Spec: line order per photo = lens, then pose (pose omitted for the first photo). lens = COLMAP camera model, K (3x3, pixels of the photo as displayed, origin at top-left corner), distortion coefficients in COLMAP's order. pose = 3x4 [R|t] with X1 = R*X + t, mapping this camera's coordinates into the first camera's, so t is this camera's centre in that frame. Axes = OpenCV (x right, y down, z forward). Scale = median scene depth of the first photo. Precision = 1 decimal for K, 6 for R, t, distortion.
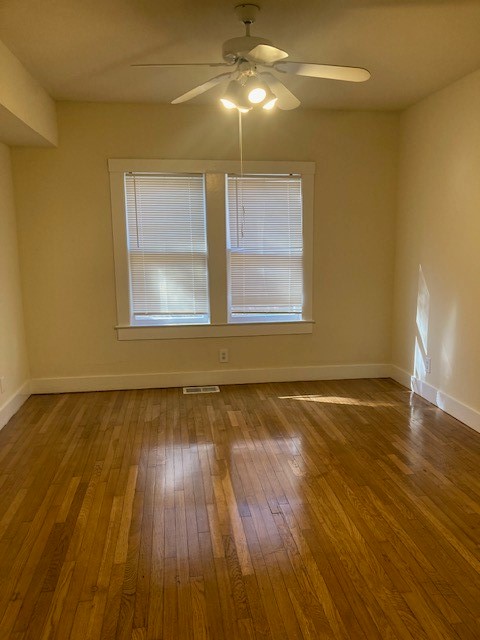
lens RADIAL K [[485.5, 0, 240.0], [0, 485.5, 320.0], [0, 0, 1]] dist [0.003902, -0.001802]
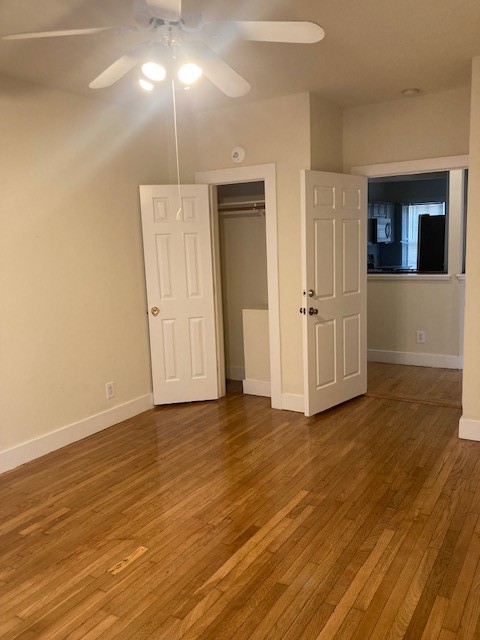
lens RADIAL K [[518.7, 0, 240.0], [0, 518.7, 320.0], [0, 0, 1]] dist [0.017496, -0.007226]
pose [[-0.748129, -0.066043, 0.660259, -0.646653], [0.153674, 0.950738, 0.269224, -0.298269], [-0.645514, 0.302879, -0.701125, 1.653307]]
